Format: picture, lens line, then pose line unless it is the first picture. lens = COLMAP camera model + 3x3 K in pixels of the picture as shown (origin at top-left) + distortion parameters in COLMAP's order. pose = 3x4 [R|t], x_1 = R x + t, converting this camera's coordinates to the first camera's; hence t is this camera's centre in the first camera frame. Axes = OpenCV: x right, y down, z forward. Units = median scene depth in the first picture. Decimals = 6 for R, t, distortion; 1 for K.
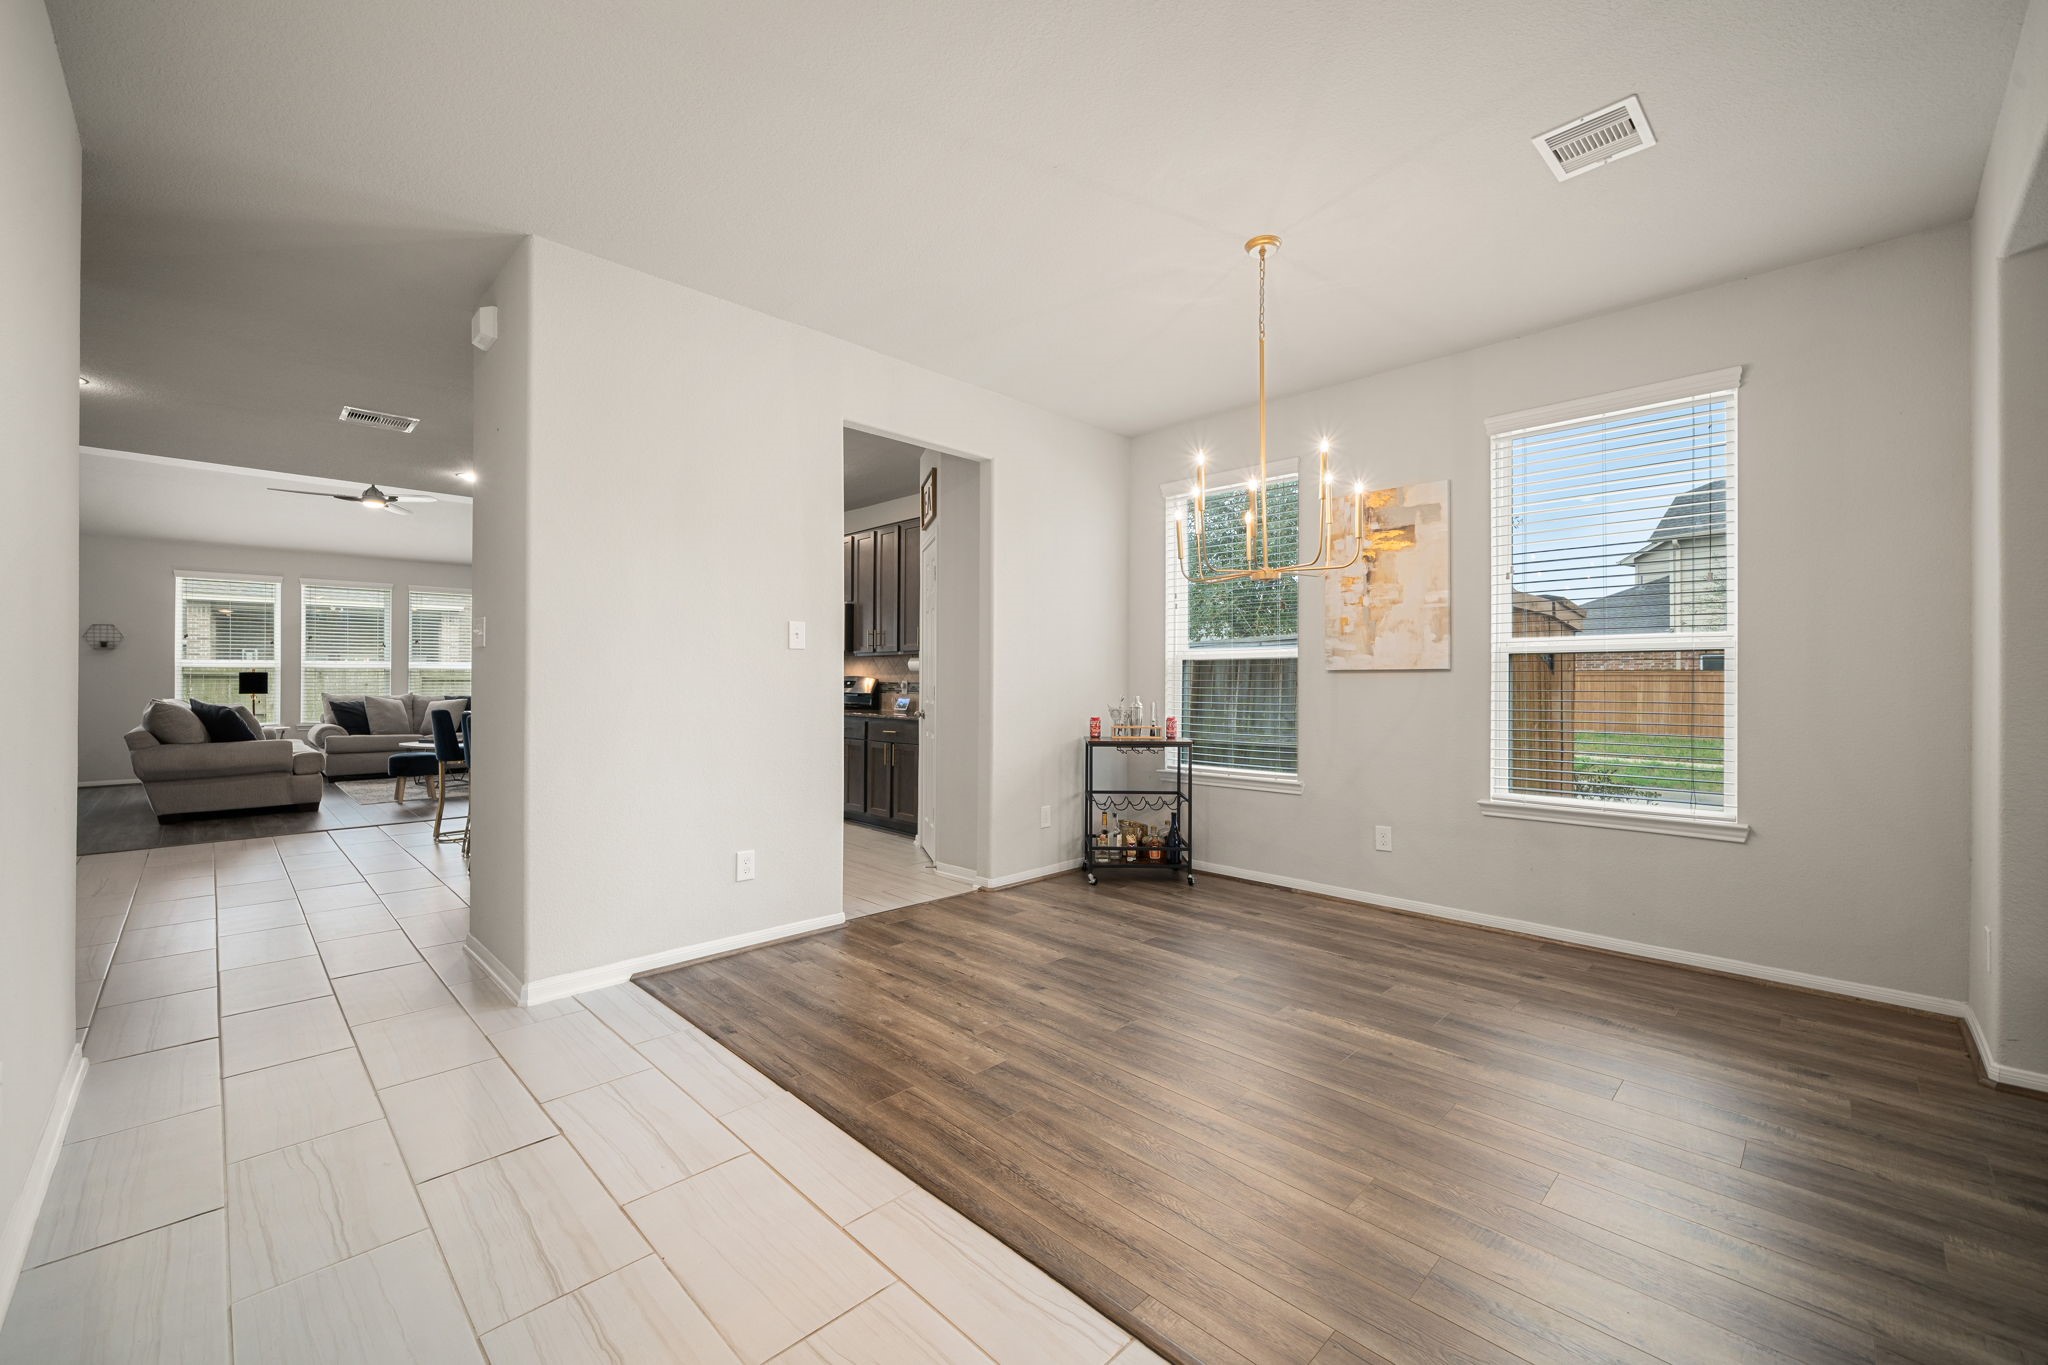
lens RADIAL K [[810.9, 0, 1029.0], [0, 810.9, 680.0], [0, 0, 1]] dist [0.001253, 0.000072]
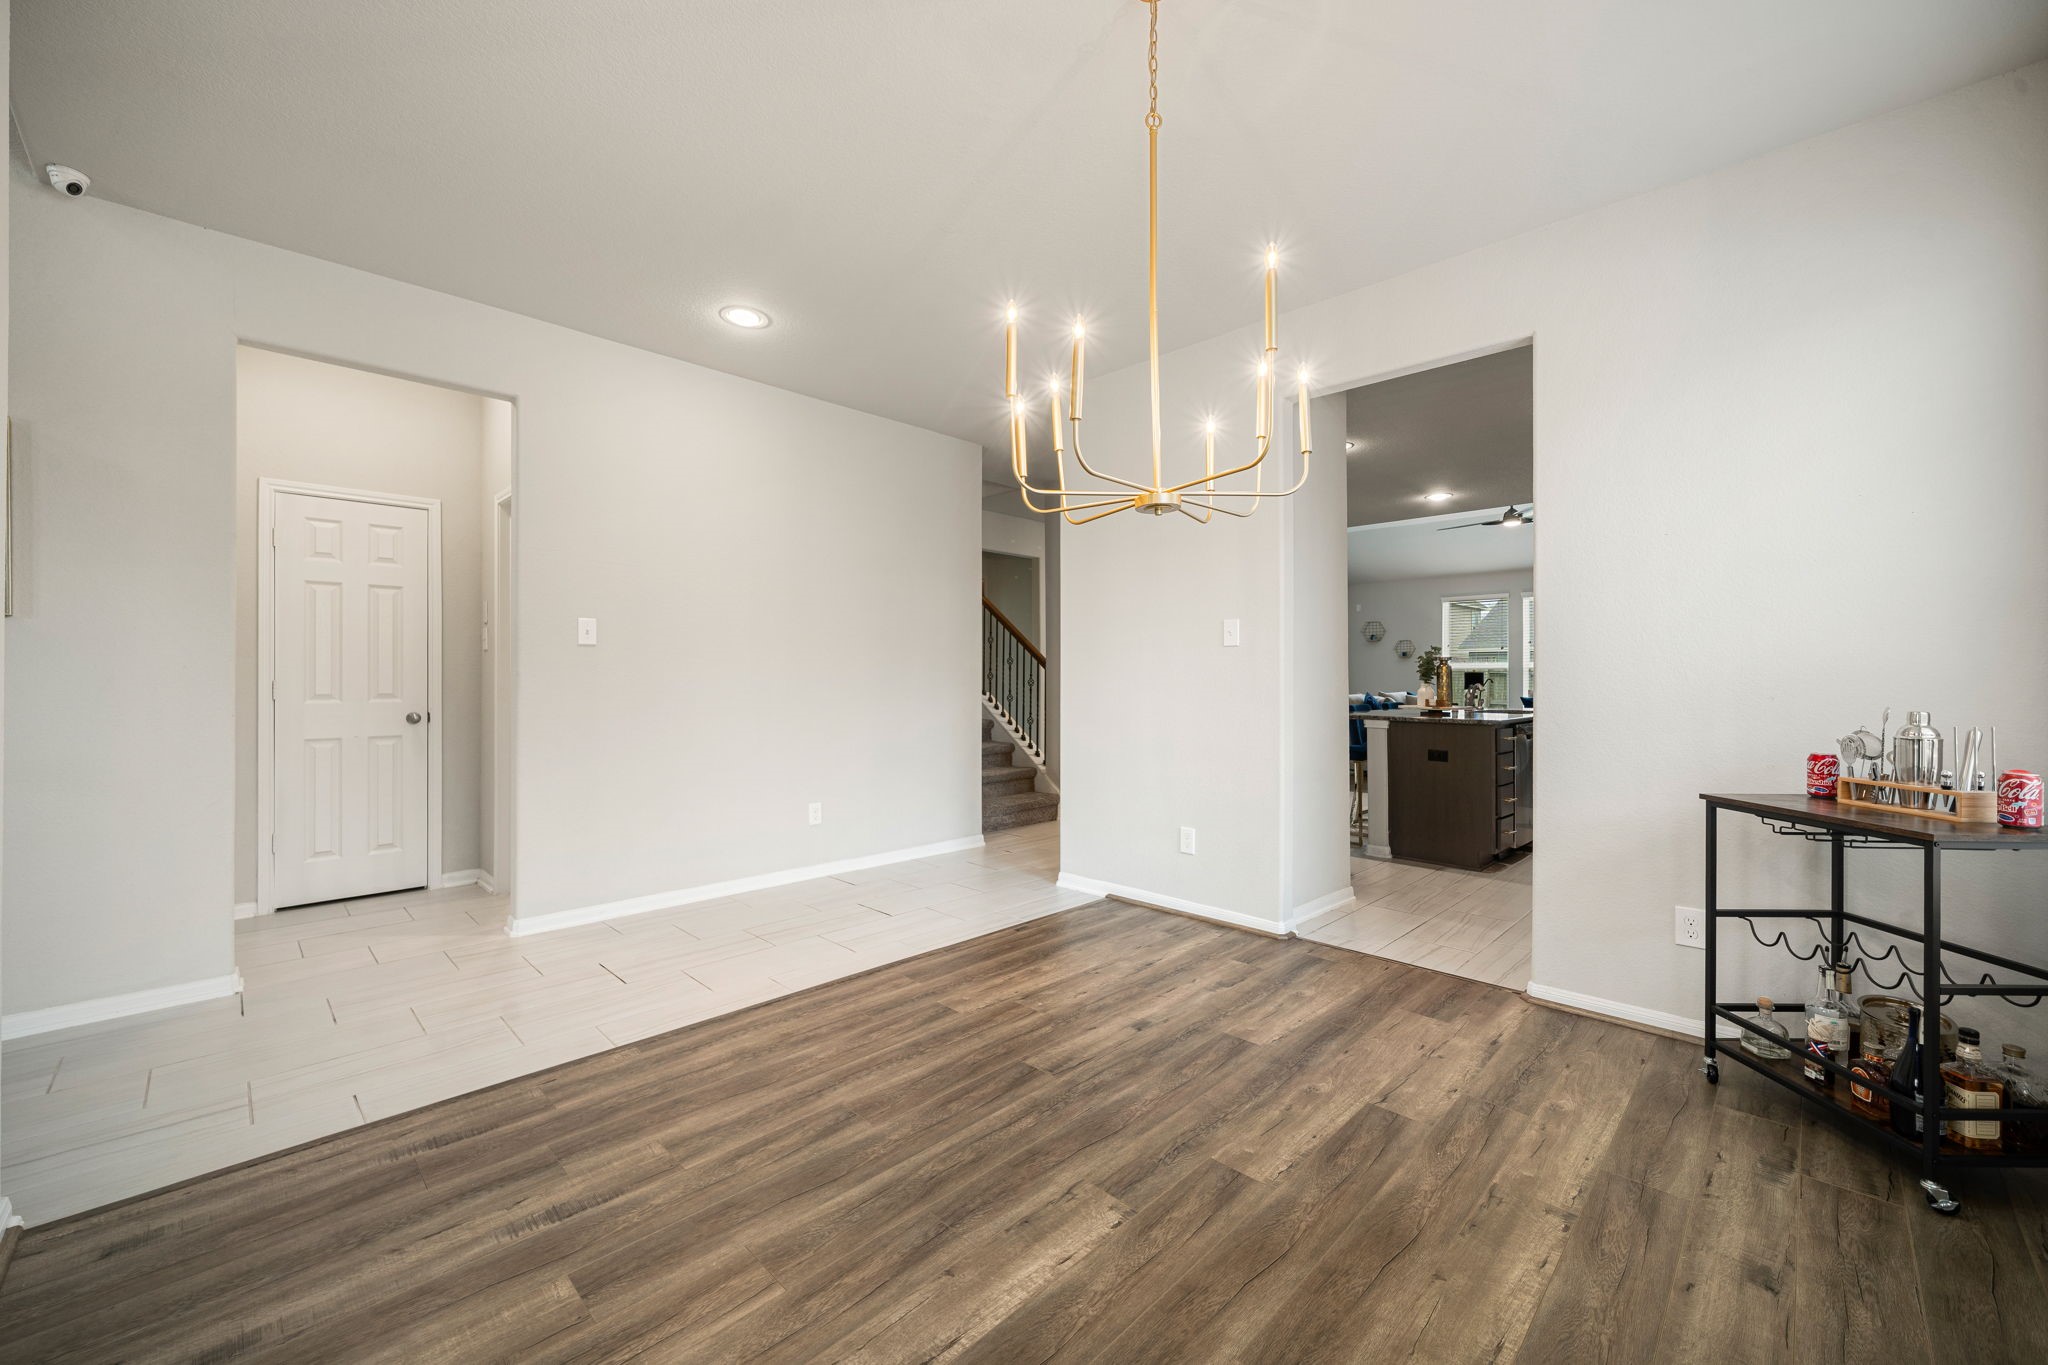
lens RADIAL K [[810.9, 0, 1029.0], [0, 810.9, 680.0], [0, 0, 1]] dist [0.001253, 0.000072]
pose [[0.008044, -0.000289, -0.999968, 0.814619], [0.000396, 1.000000, -0.000286, 0.005166], [0.999968, -0.000393, 0.008044, 0.805034]]
